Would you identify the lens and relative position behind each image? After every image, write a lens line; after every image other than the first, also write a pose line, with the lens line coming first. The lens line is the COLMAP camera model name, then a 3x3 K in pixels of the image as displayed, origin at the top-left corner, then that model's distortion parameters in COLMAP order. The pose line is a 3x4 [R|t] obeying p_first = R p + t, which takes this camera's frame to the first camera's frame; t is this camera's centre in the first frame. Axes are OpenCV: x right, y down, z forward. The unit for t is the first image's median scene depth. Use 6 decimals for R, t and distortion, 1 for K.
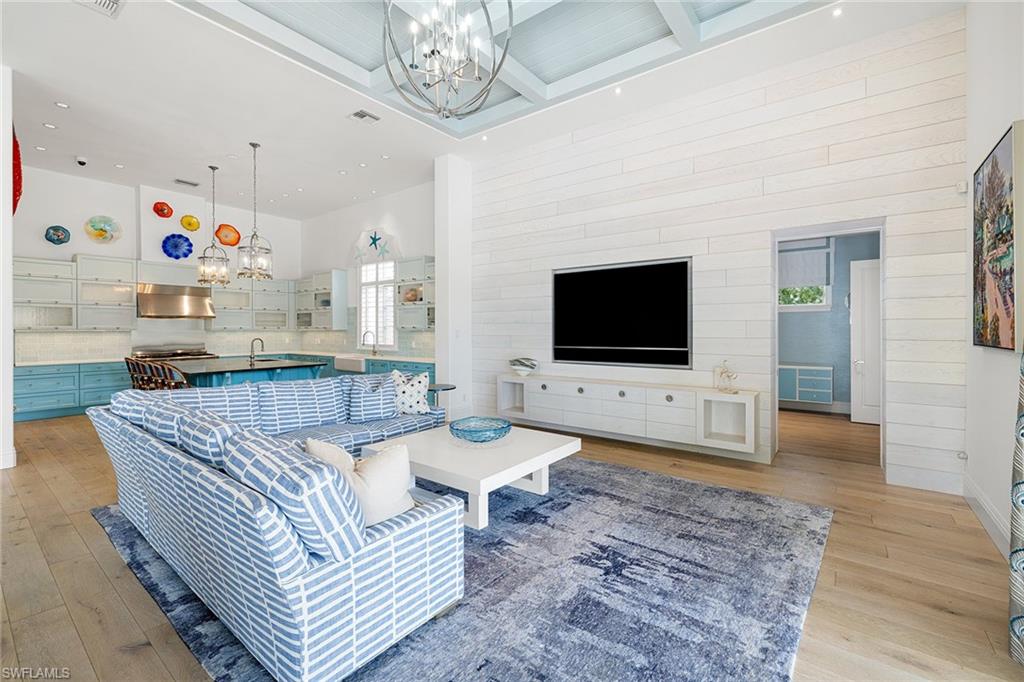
lens RADIAL K [[432.8, 0, 510.9], [0, 432.8, 332.0], [0, 0, 1]] dist [-0.000159, 0.000057]
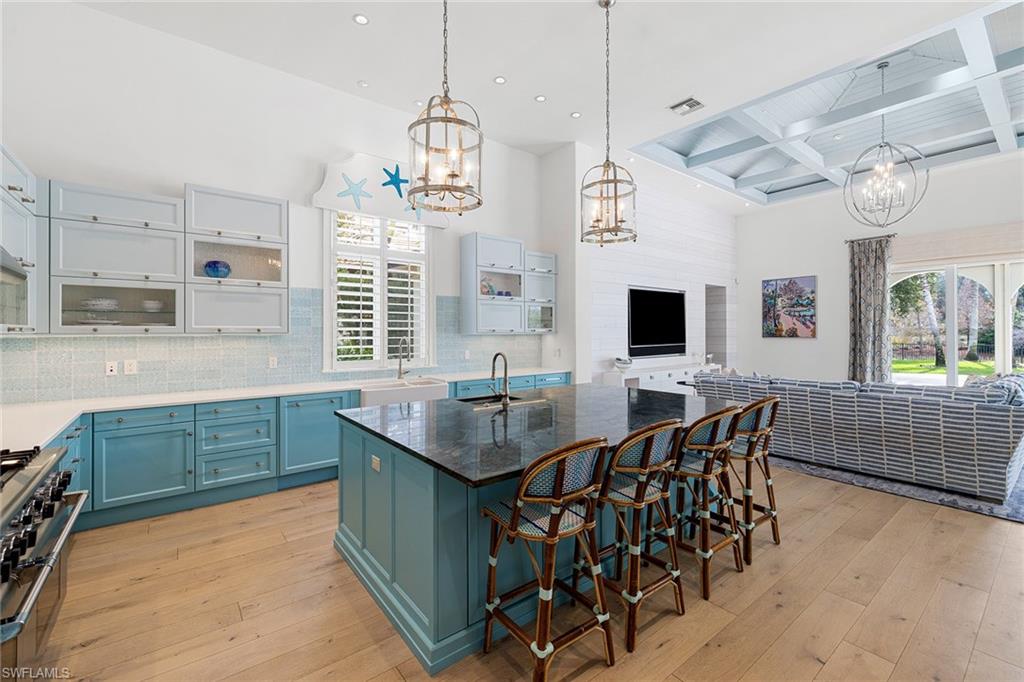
lens RADIAL K [[432.8, 0, 510.9], [0, 432.8, 332.0], [0, 0, 1]] dist [-0.000159, 0.000057]
pose [[0.253129, 0.006421, 0.967411, -1.194473], [0.012036, 0.999880, -0.009786, -0.000332], [-0.967358, 0.014121, 0.253021, 1.009117]]
